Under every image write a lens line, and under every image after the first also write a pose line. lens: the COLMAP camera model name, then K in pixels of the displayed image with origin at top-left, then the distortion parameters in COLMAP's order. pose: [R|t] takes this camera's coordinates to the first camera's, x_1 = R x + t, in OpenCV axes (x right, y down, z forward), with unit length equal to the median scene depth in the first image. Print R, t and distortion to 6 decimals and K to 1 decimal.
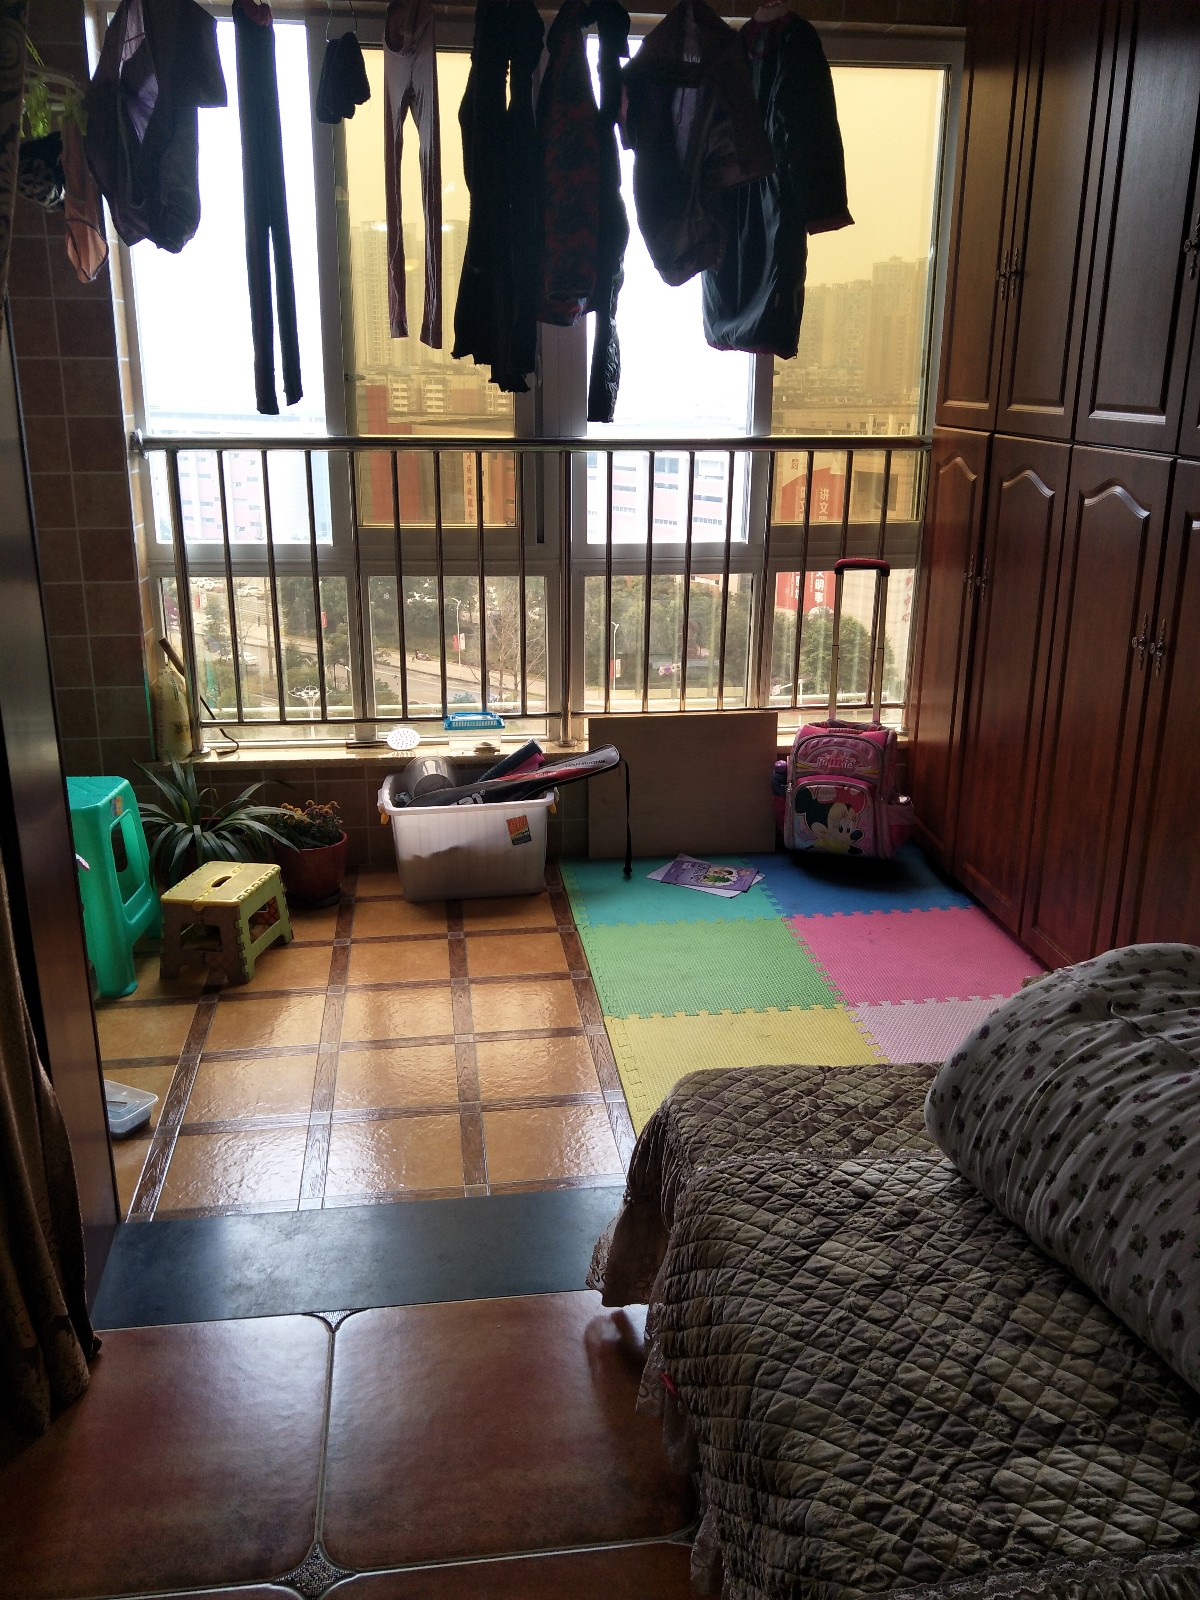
lens RADIAL K [[1335.1, 0, 600.0], [0, 1335.1, 800.0], [0, 0, 1]] dist [-0.012501, -0.000665]
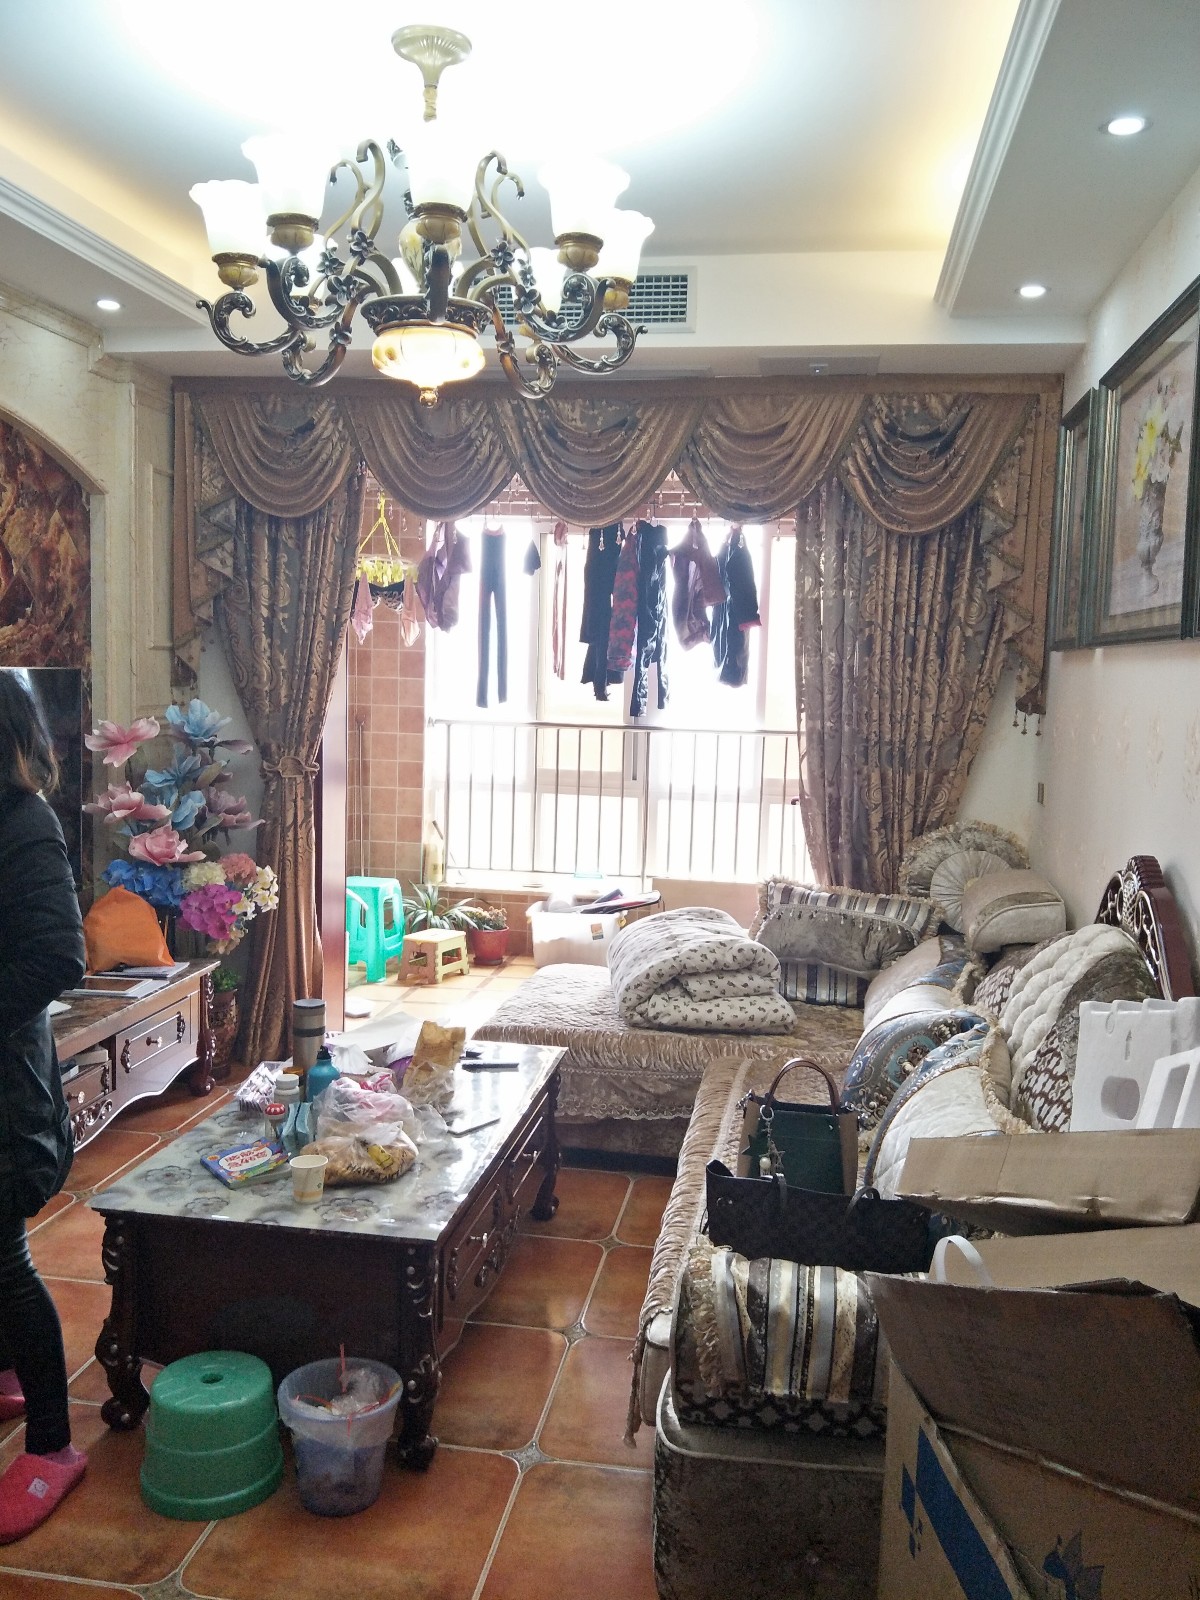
lens RADIAL K [[1335.1, 0, 600.0], [0, 1335.1, 800.0], [0, 0, 1]] dist [-0.012501, -0.000665]
pose [[0.952748, 0.049425, -0.299714, 0.478653], [-0.112644, 0.973811, -0.197492, 0.206024], [0.282104, 0.221922, 0.933364, -0.731301]]
